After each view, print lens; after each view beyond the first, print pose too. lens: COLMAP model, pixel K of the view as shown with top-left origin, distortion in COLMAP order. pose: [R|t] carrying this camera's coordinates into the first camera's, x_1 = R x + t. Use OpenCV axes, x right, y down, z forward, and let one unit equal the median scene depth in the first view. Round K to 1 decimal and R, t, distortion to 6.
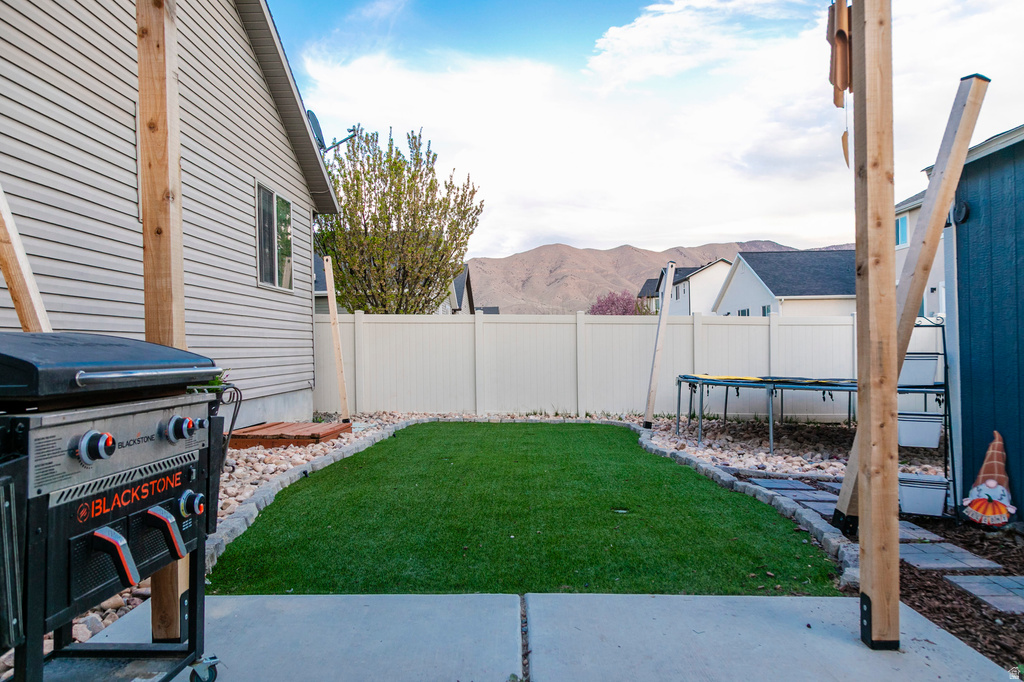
lens RADIAL K [[706.9, 0, 512.1], [0, 706.9, 341.7], [0, 0, 1]] dist [0.033259, -0.001089]
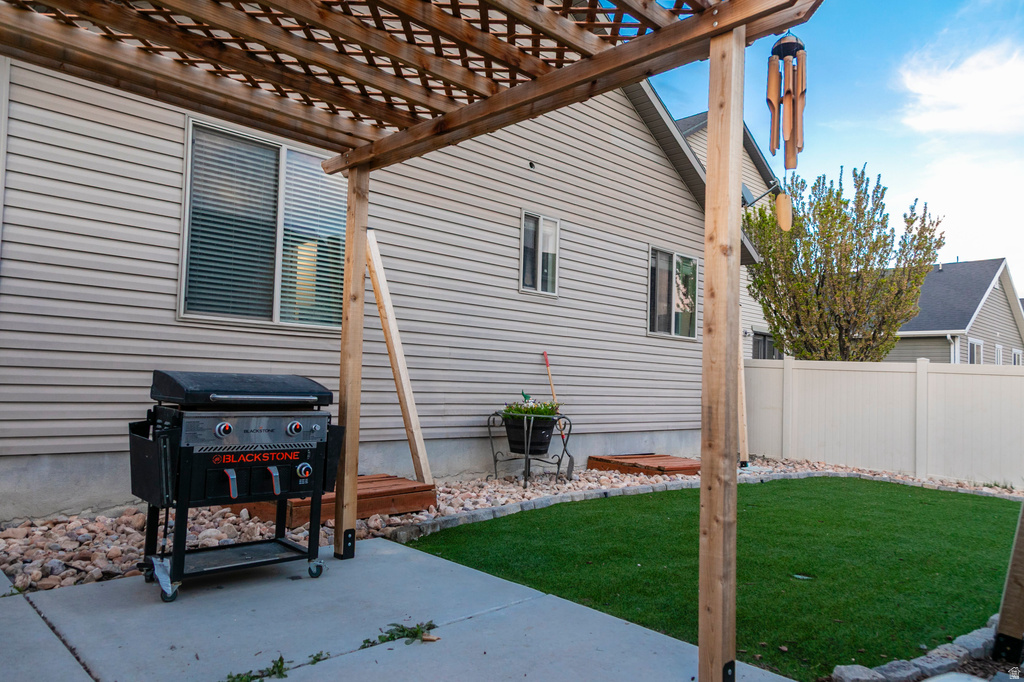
lens RADIAL K [[706.9, 0, 512.5], [0, 706.9, 339.2], [0, 0, 1]] dist [0.033259, -0.001089]
pose [[0.708531, -0.004709, -0.705664, 0.840889], [-0.037538, 0.998310, -0.044352, -0.033374], [0.704680, 0.057914, 0.707157, 0.047364]]
